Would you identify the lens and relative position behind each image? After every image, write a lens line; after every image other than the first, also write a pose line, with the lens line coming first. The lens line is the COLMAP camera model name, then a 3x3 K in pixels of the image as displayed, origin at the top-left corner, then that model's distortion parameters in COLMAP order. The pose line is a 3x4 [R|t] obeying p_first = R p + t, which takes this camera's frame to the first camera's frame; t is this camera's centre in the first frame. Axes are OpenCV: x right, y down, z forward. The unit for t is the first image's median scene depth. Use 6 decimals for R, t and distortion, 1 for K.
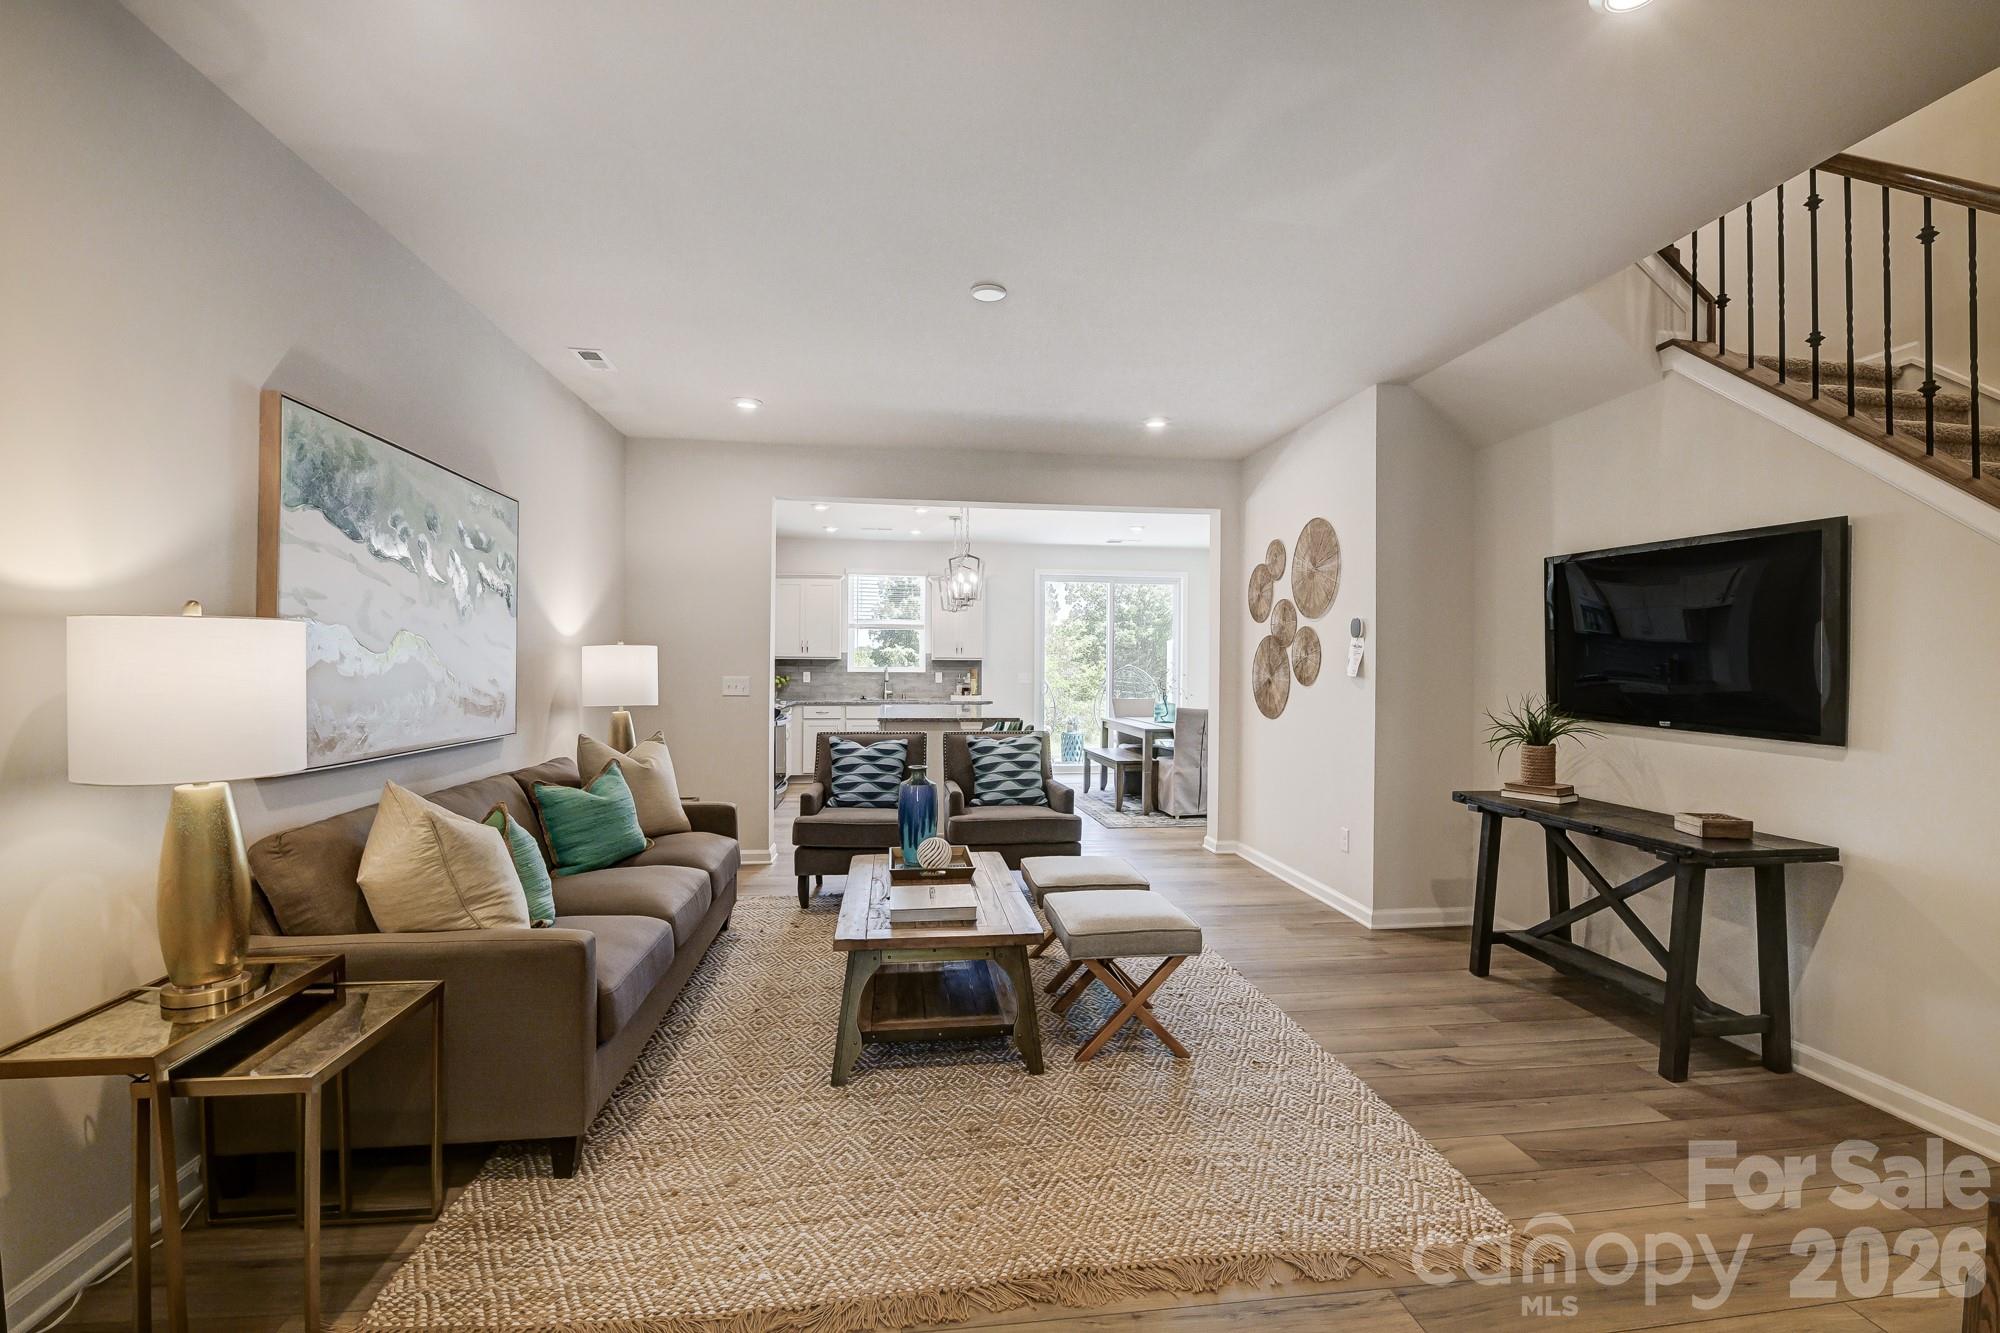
lens RADIAL K [[886.5, 0, 1007.9], [0, 886.5, 670.0], [0, 0, 1]] dist [0.000099, -0.009487]
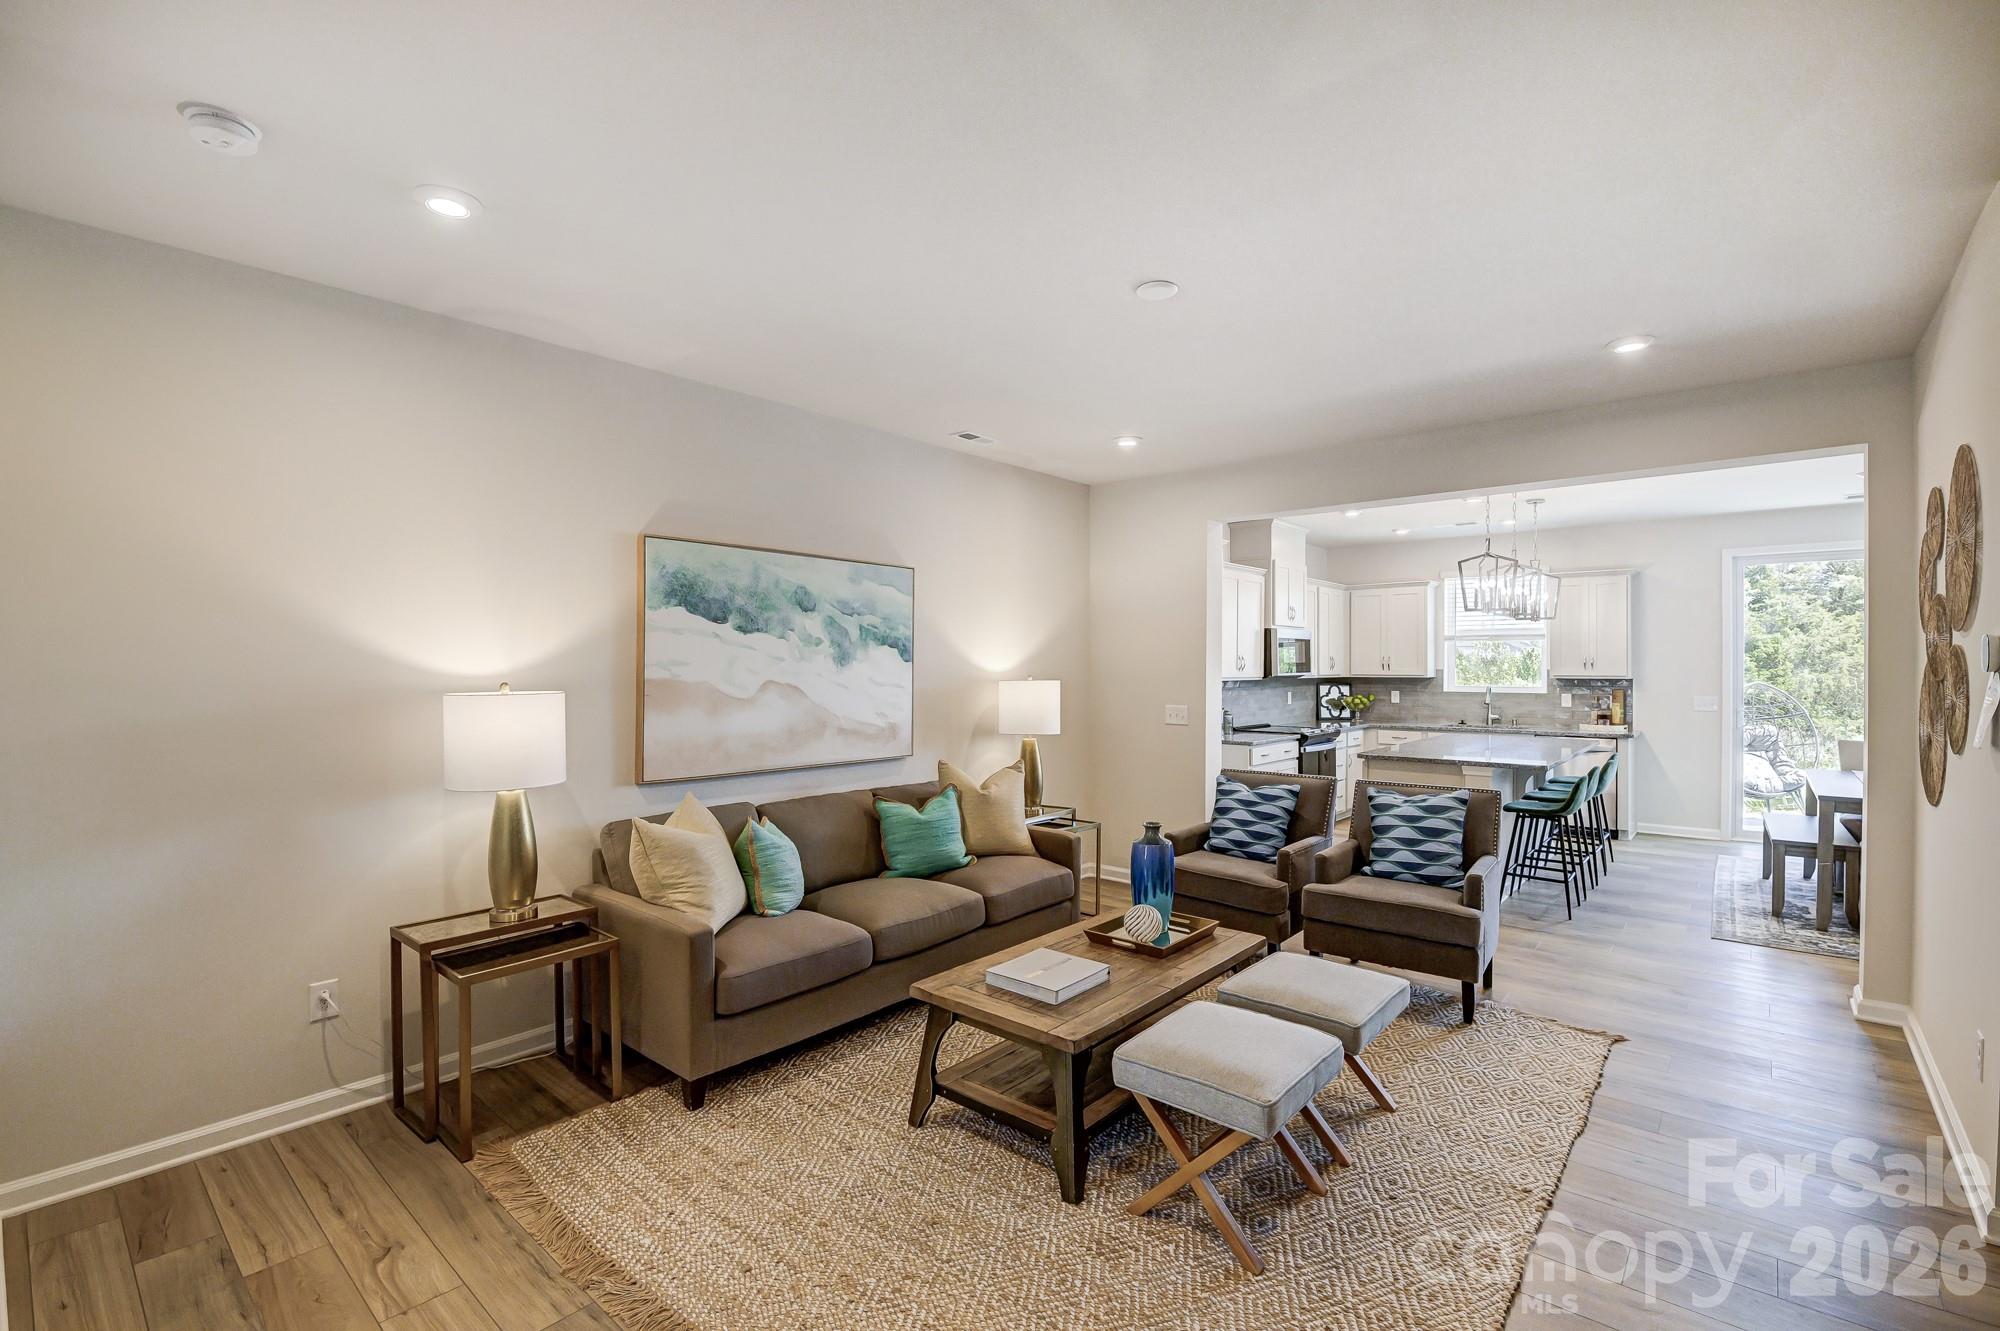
lens RADIAL K [[886.5, 0, 1007.9], [0, 886.5, 669.0], [0, 0, 1]] dist [0.000099, -0.009487]
pose [[0.661686, -0.004920, -0.749765, 0.359458], [0.002515, 0.999987, -0.004342, -0.033858], [0.749777, 0.000988, 0.661690, 0.214016]]
